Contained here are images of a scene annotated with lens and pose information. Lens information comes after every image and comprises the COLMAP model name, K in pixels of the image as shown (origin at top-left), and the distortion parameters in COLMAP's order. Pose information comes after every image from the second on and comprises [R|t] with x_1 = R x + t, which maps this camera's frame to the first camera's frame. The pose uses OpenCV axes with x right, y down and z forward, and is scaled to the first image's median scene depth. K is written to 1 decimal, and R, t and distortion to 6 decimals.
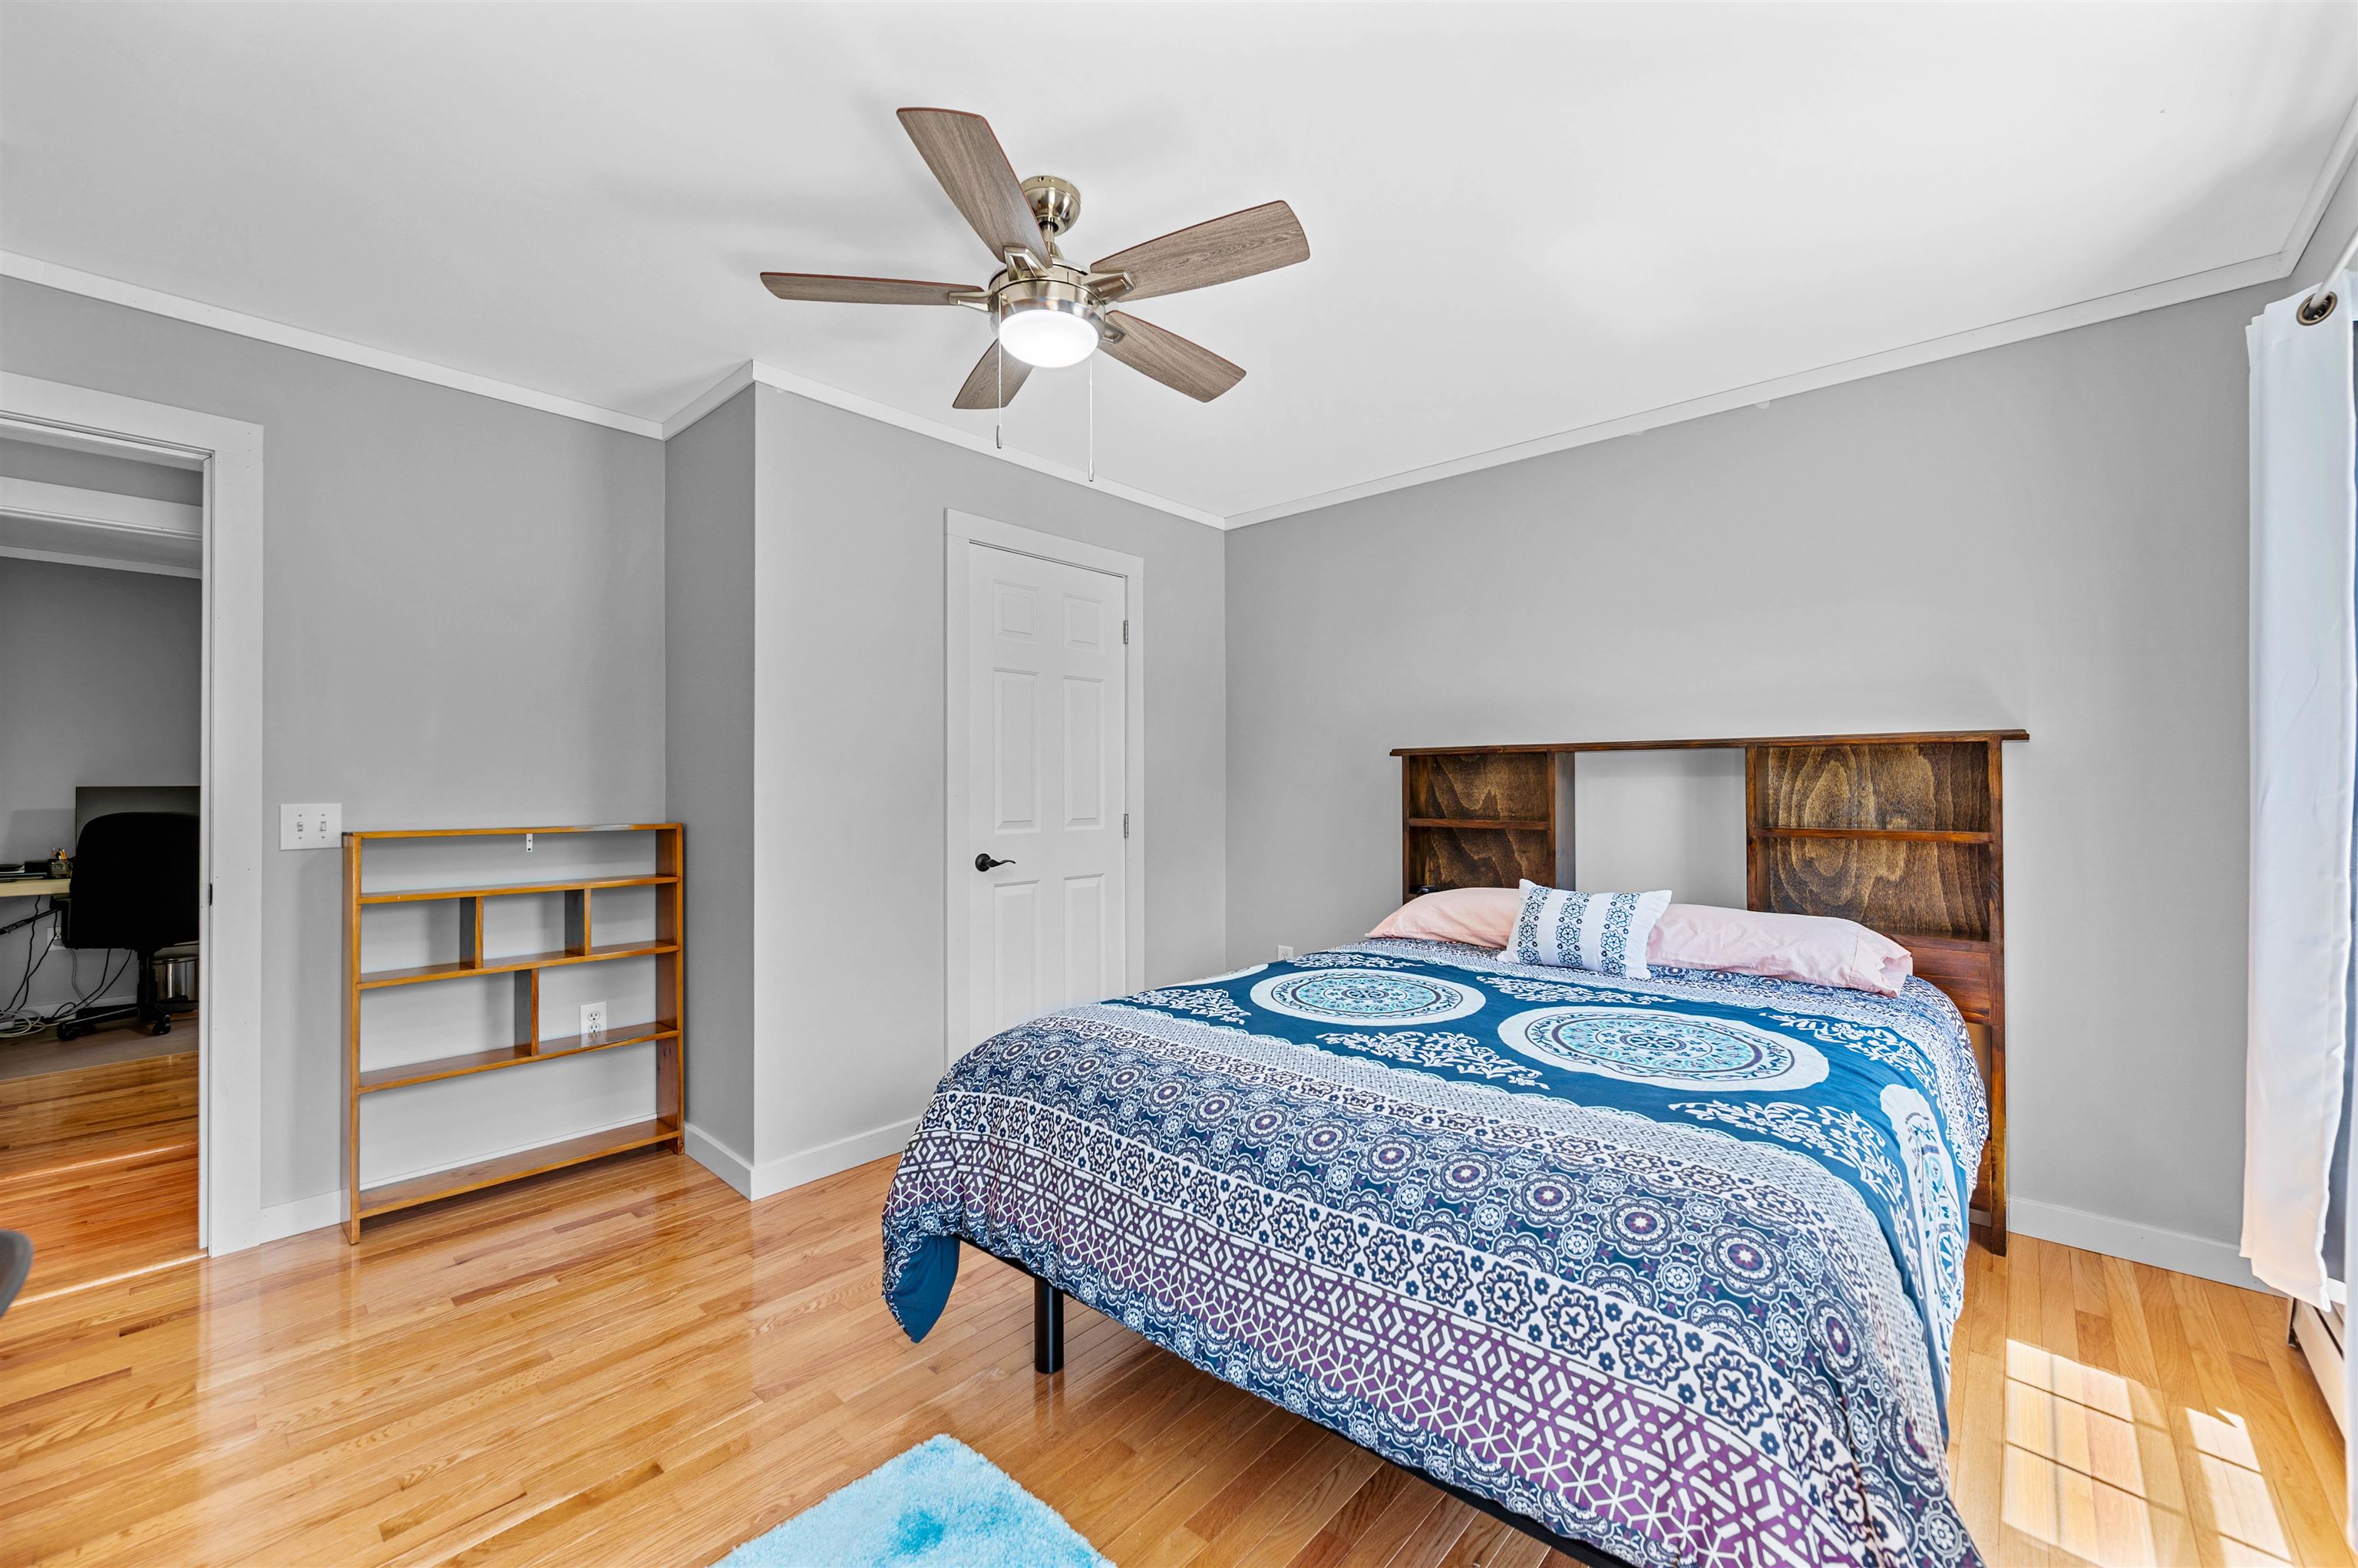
lens RADIAL K [[936.3, 0, 1173.8], [0, 936.3, 786.3], [0, 0, 1]] dist [-0.003106, 0.000247]
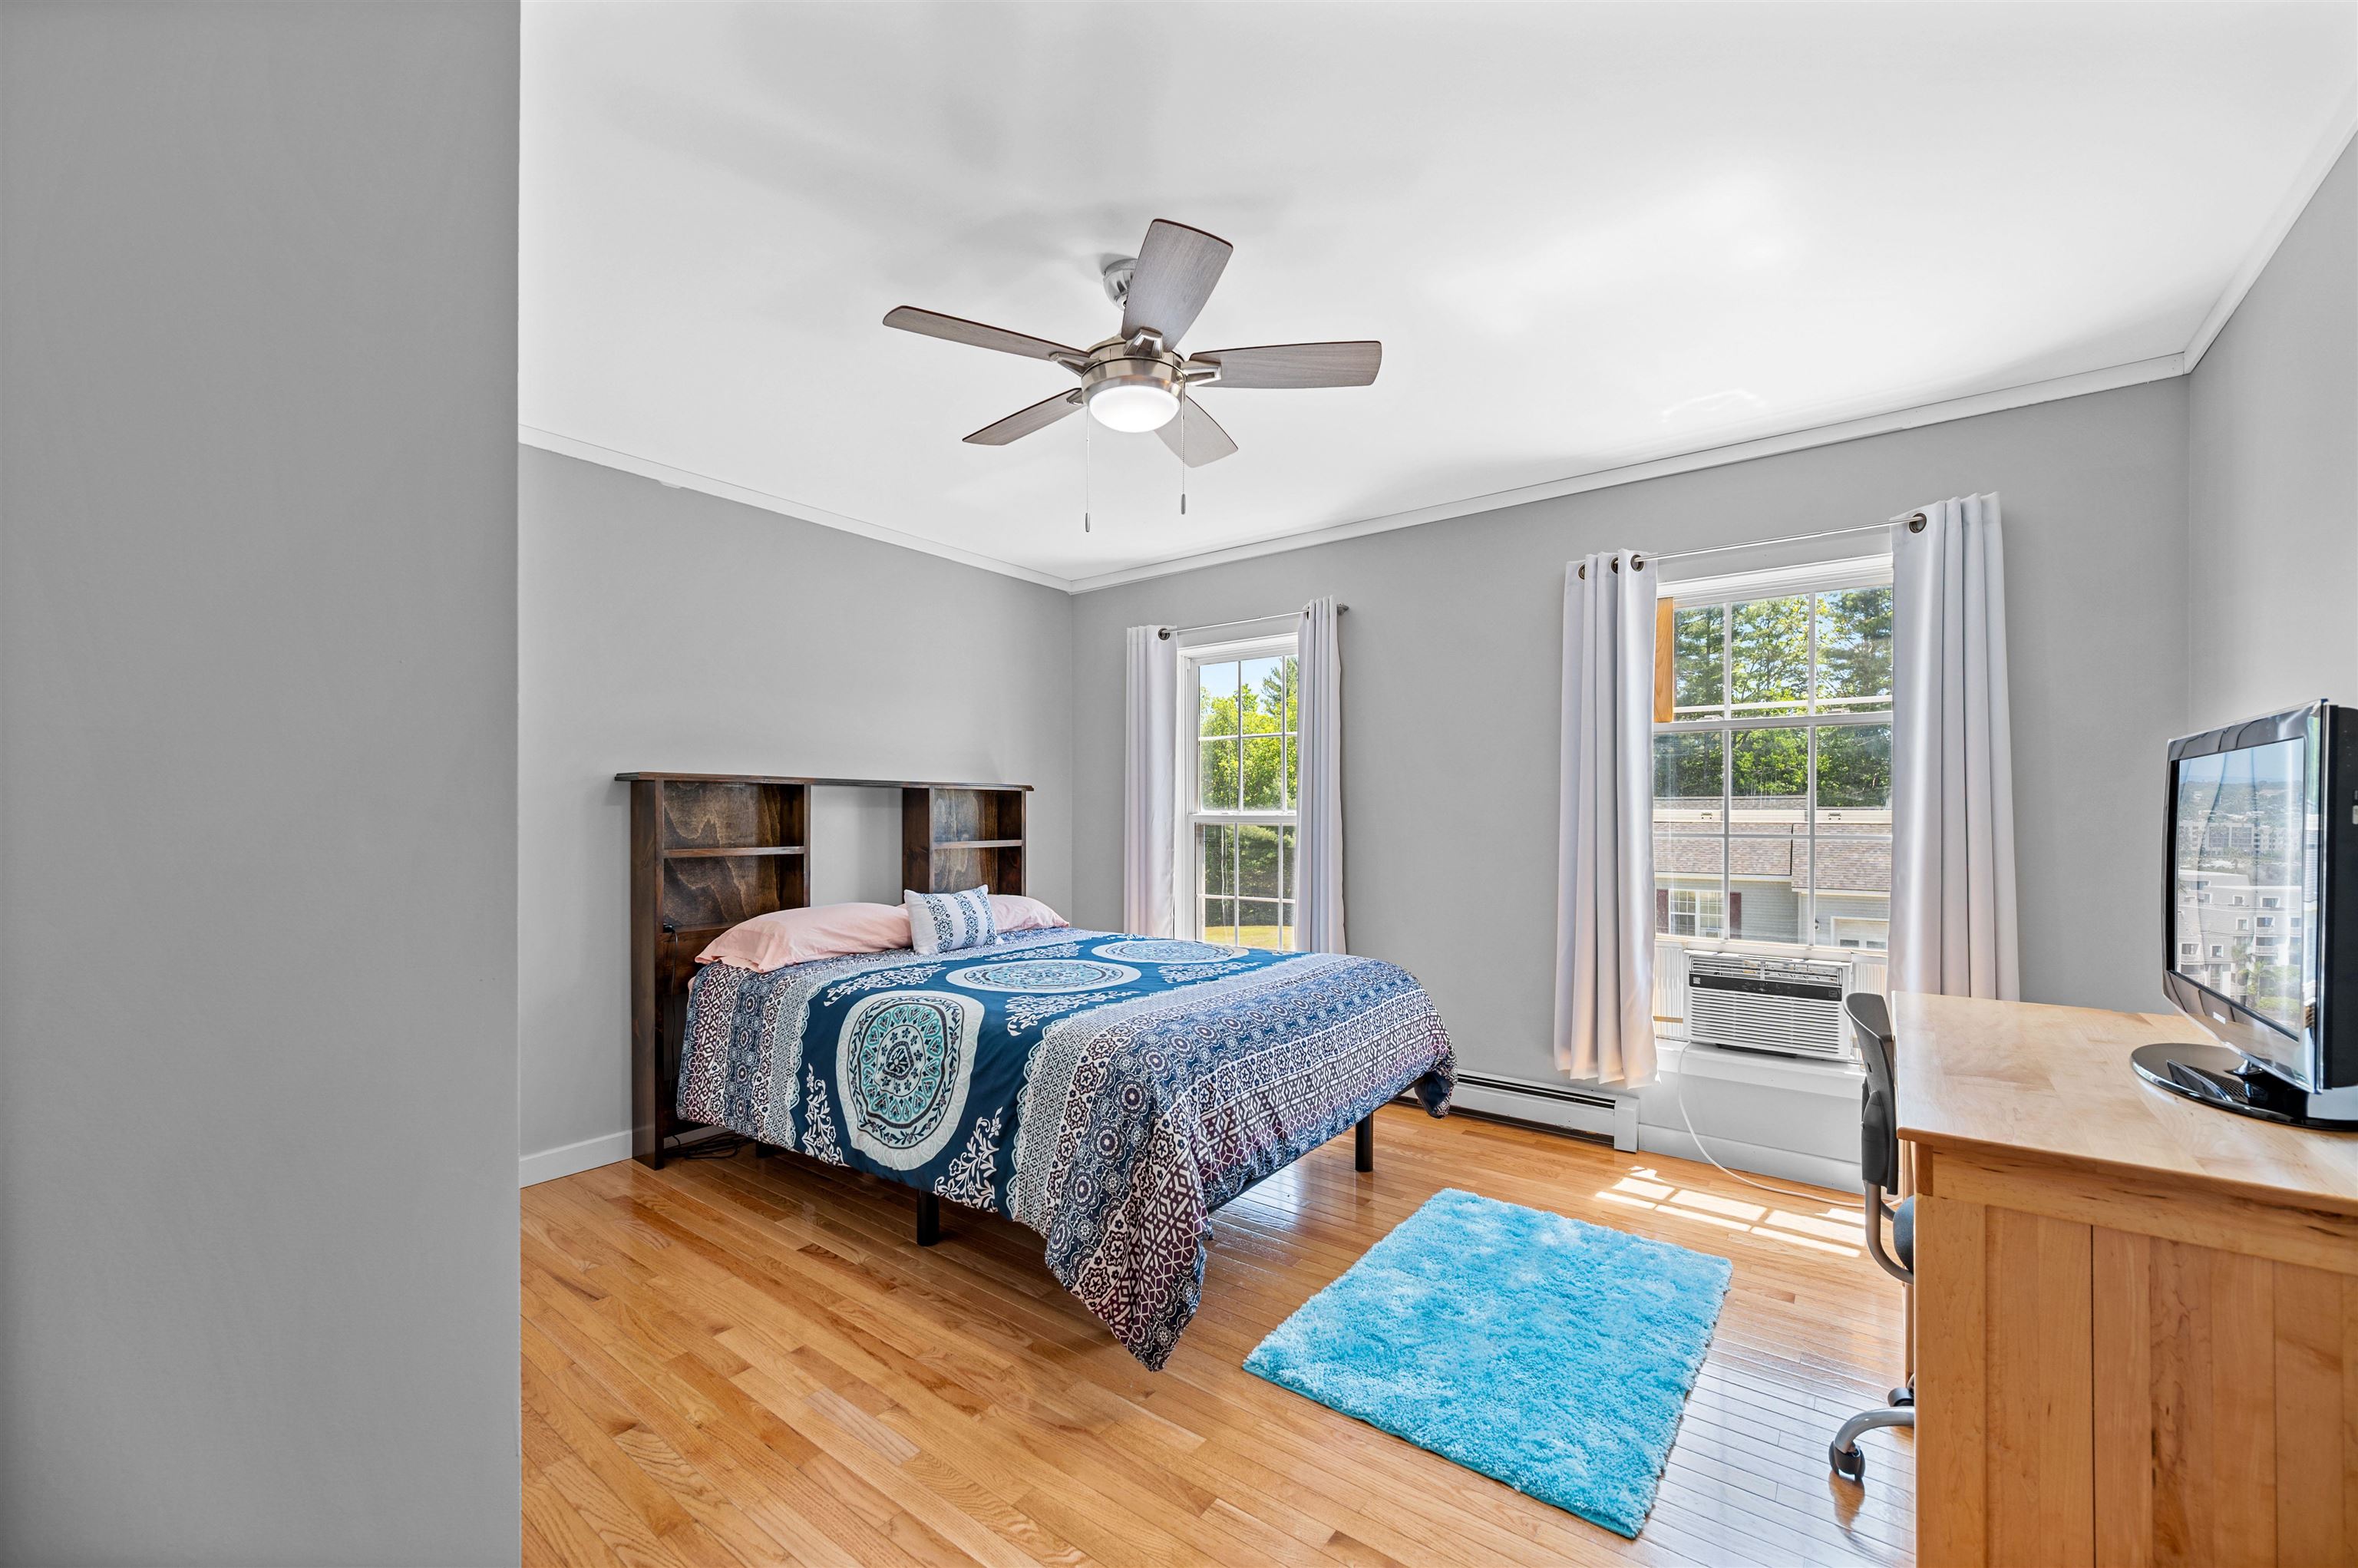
lens RADIAL K [[936.3, 0, 1171.2], [0, 936.3, 806.2], [0, 0, 1]] dist [-0.003106, 0.000247]
pose [[-0.086245, 0.007626, 0.996245, -0.707646], [-0.000208, 0.999971, -0.007673, -0.001920], [-0.996274, -0.000869, -0.086241, 0.593789]]
